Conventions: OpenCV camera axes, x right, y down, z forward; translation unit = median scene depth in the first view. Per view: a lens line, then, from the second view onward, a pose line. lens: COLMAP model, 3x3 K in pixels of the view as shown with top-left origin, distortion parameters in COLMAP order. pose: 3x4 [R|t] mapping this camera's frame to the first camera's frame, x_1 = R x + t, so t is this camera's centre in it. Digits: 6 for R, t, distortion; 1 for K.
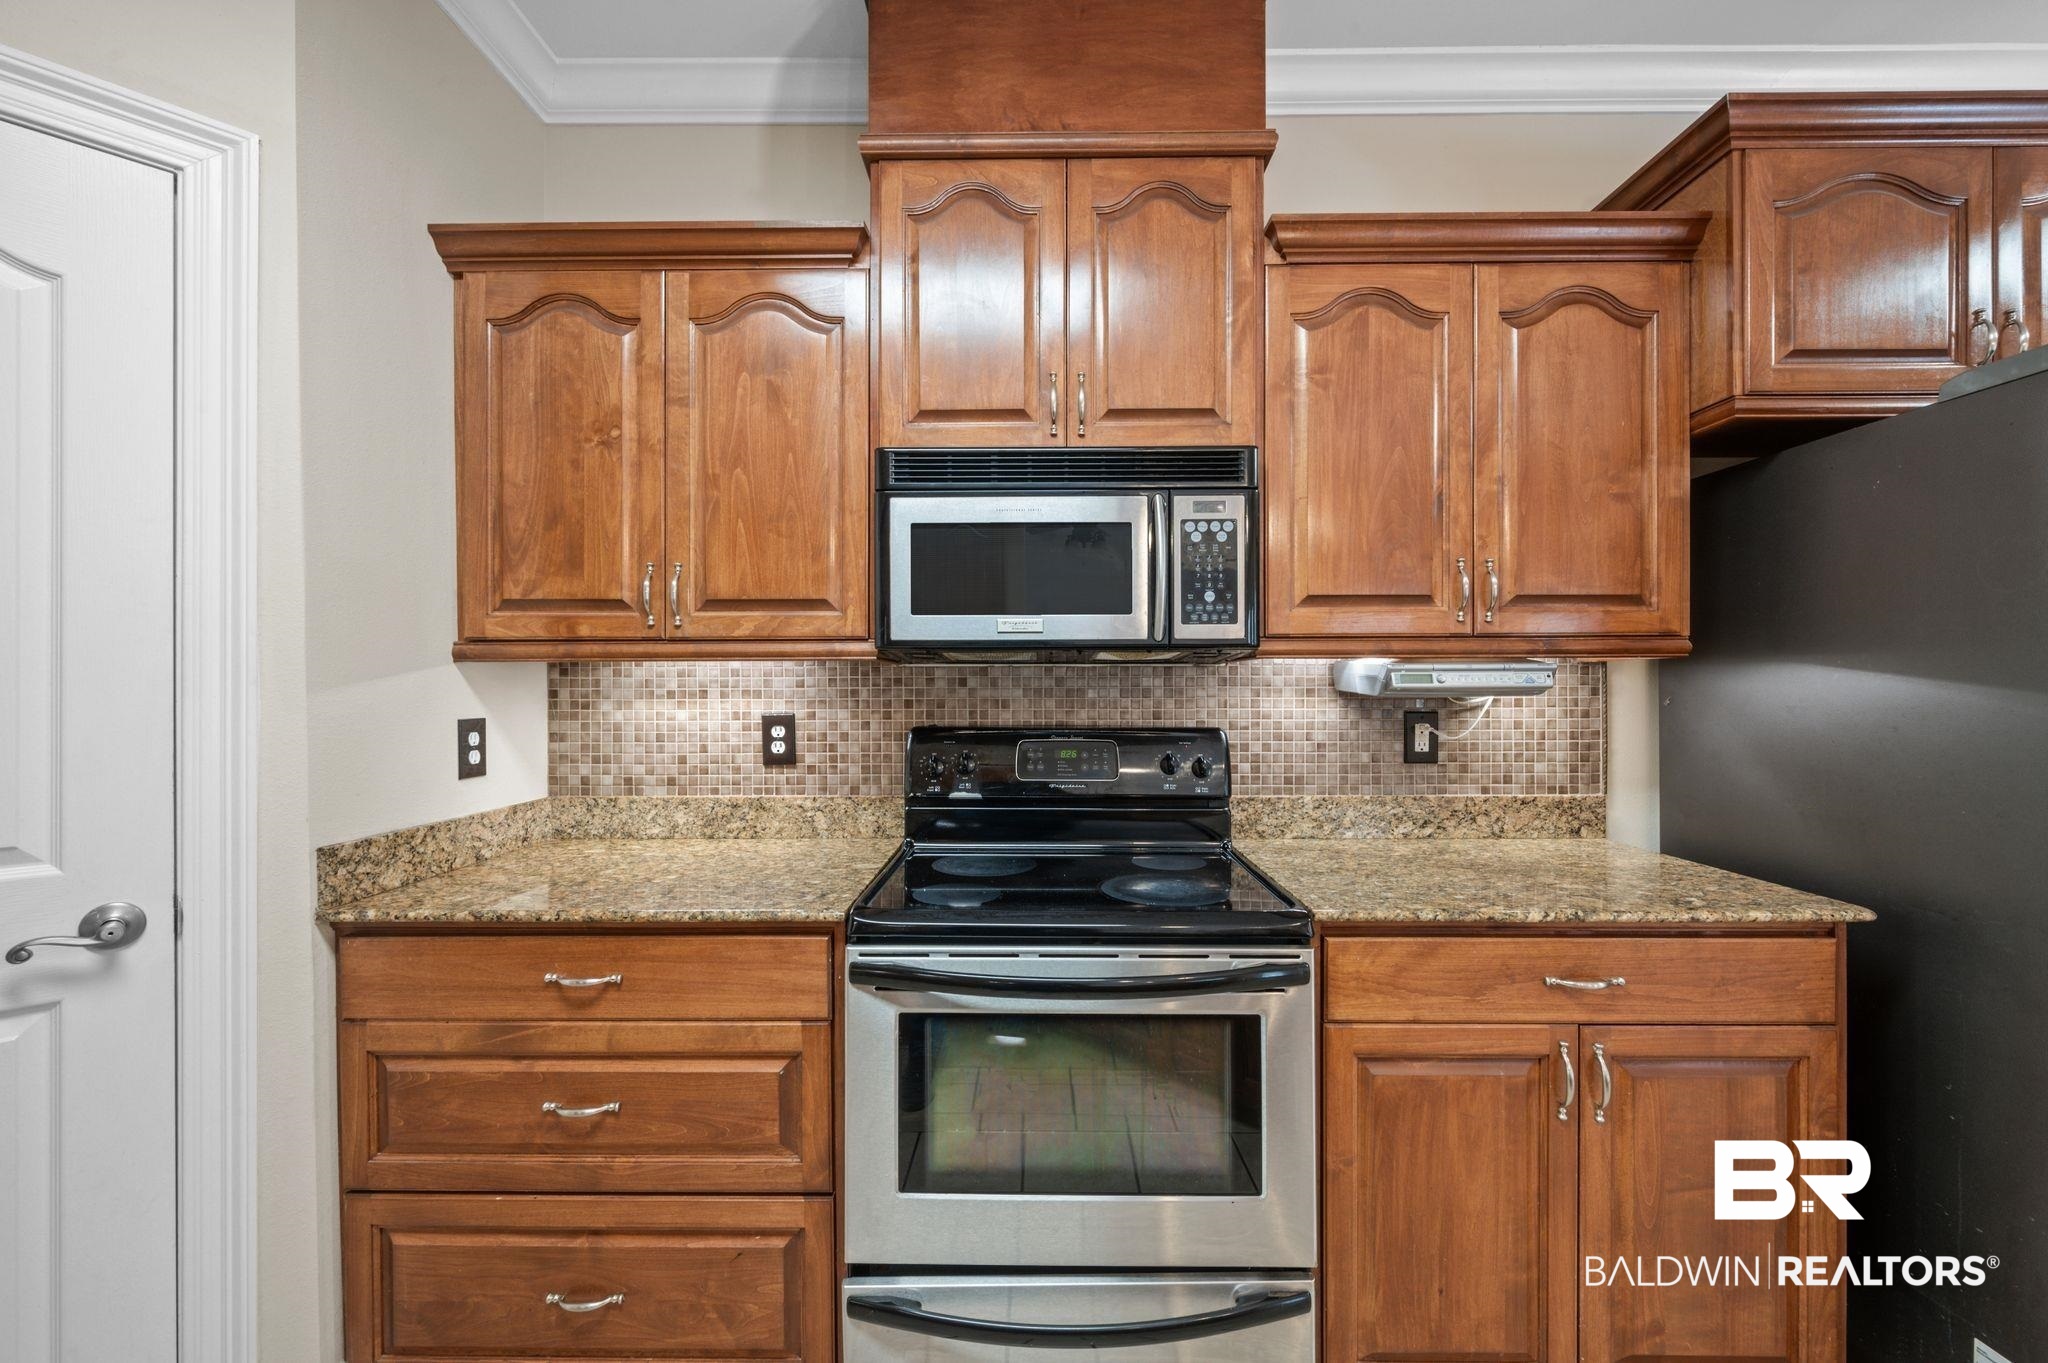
lens RADIAL K [[808.2, 0, 1027.7], [0, 808.2, 687.7], [0, 0, 1]] dist [-0.003242, -0.000286]
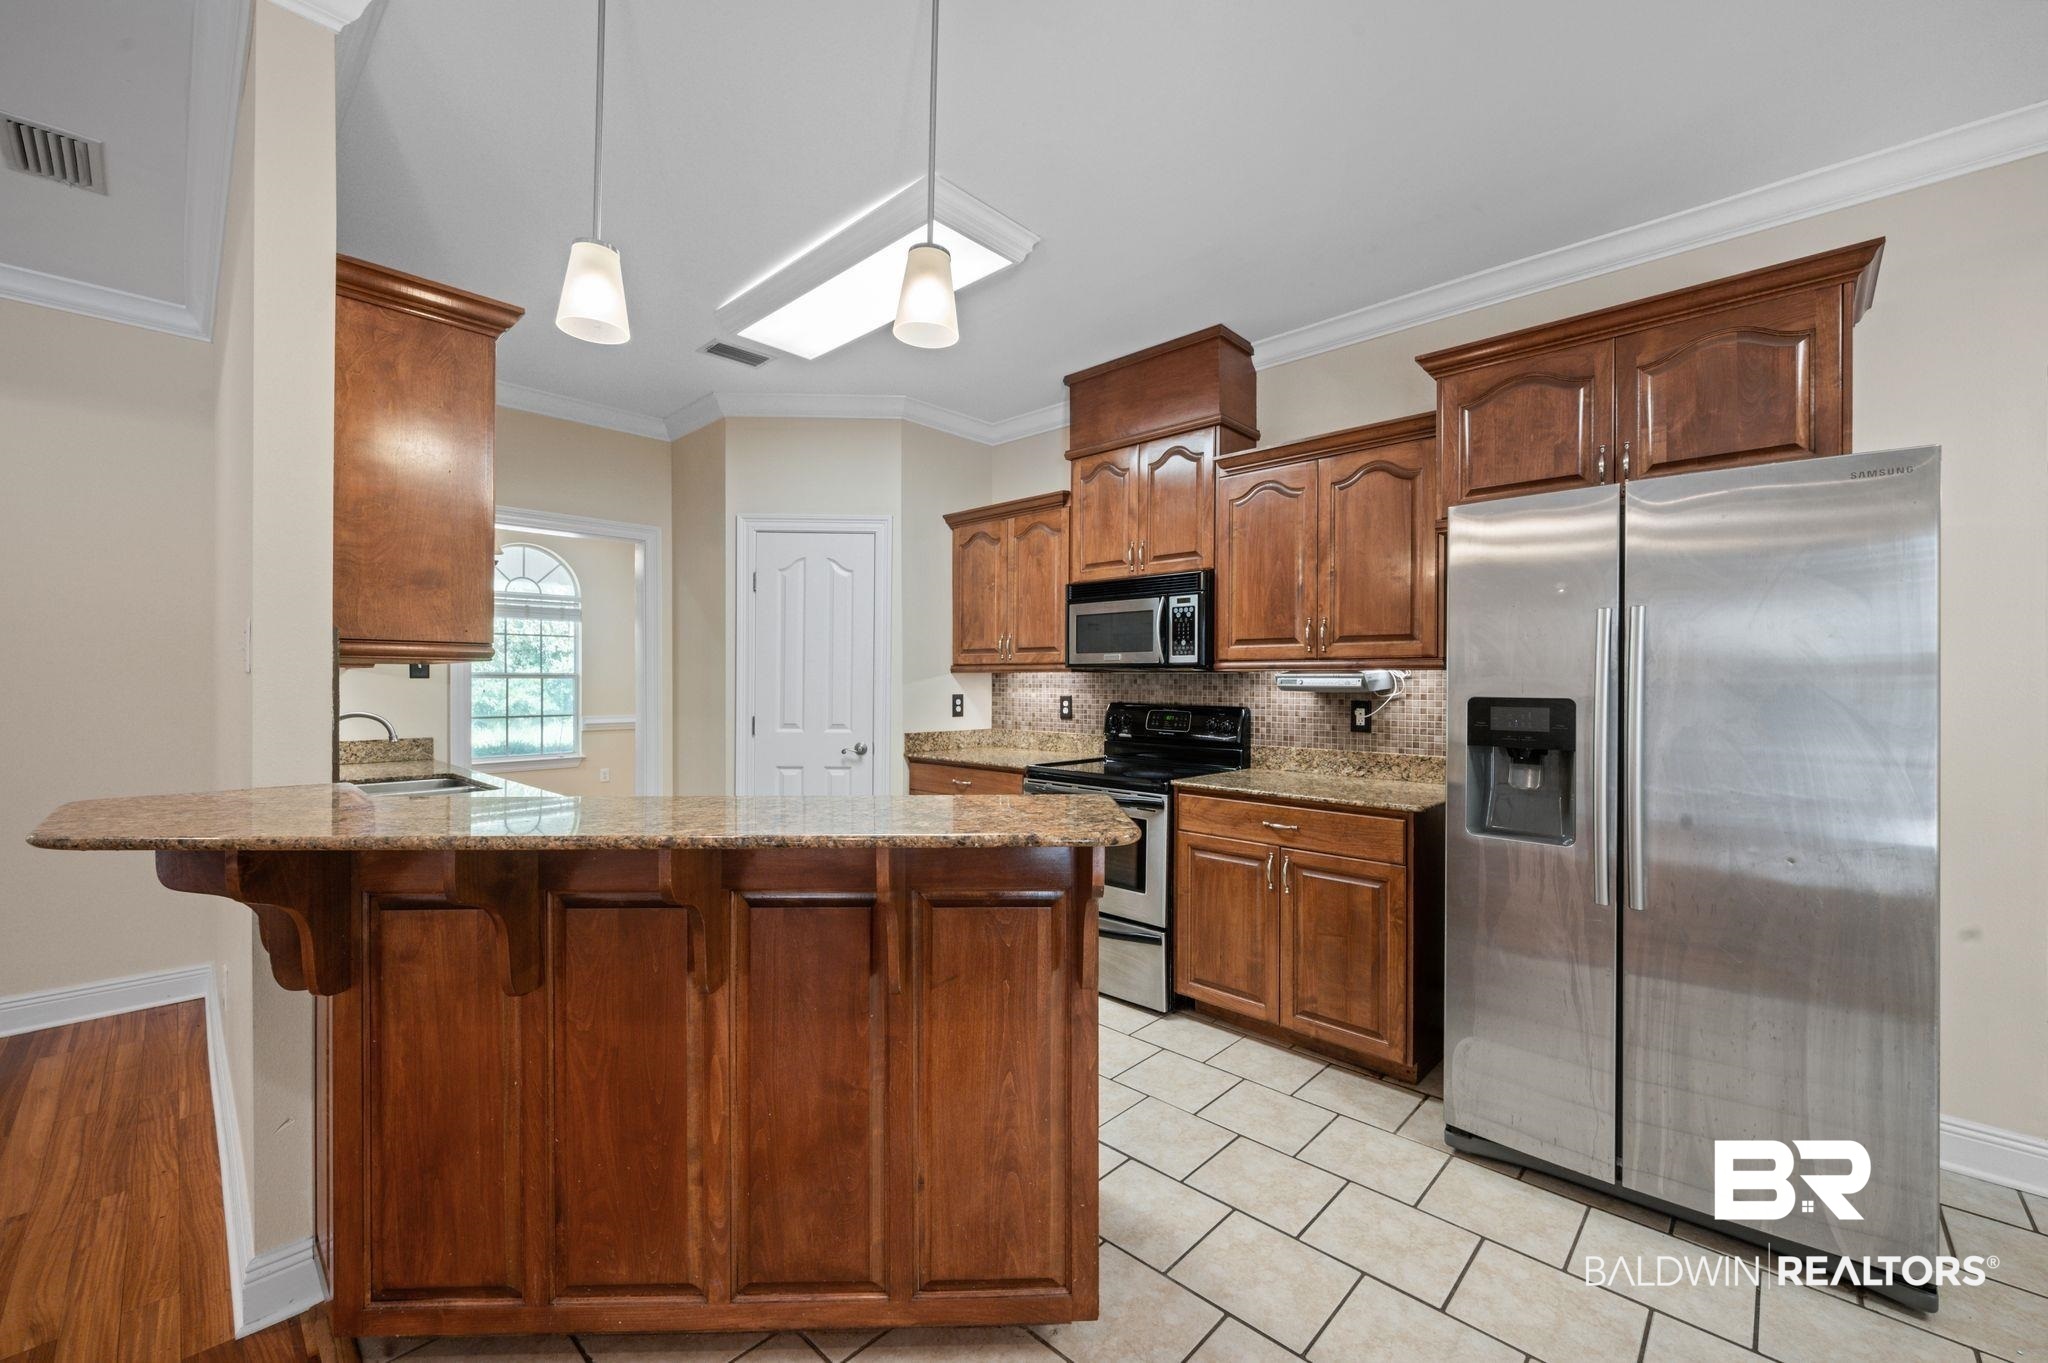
lens RADIAL K [[818.1, 0, 1022.9], [0, 818.1, 664.6], [0, 0, 1]] dist [-0.002541, -0.000427]
pose [[0.729492, -0.007286, -0.683951, 1.338795], [-0.006142, 0.999833, -0.017202, -0.014579], [0.683962, 0.016749, 0.729325, -0.832424]]
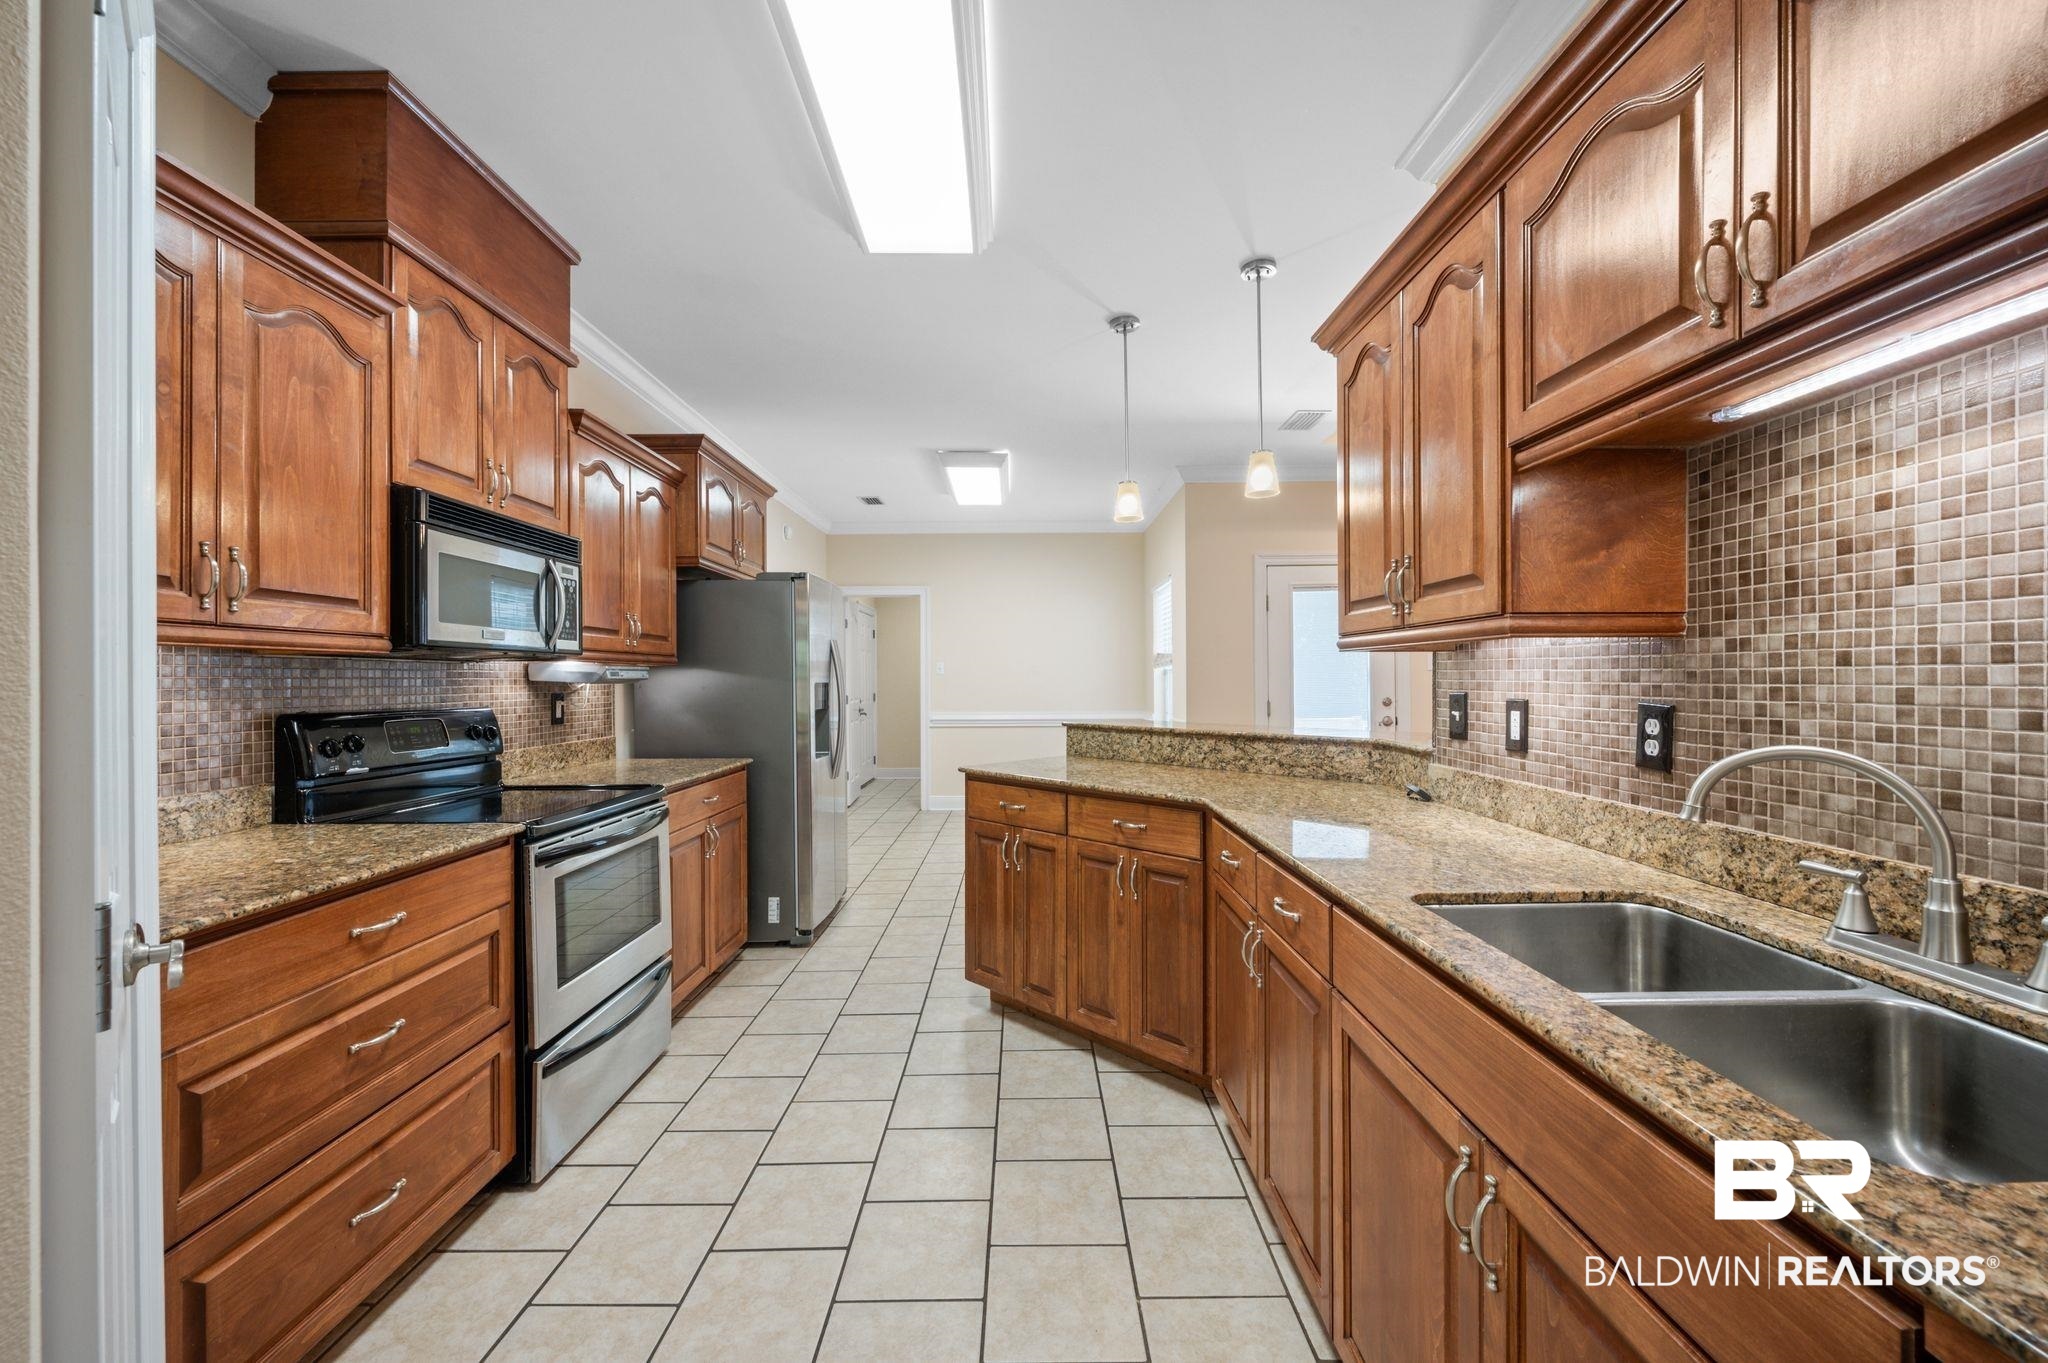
lens RADIAL K [[818.1, 0, 1022.9], [0, 818.1, 664.6], [0, 0, 1]] dist [-0.002541, -0.000427]
pose [[-0.009709, 0.021452, 0.999723, -1.415784], [0.005417, 0.999756, -0.021400, 0.012608], [-0.999938, 0.005208, -0.009823, 0.064503]]
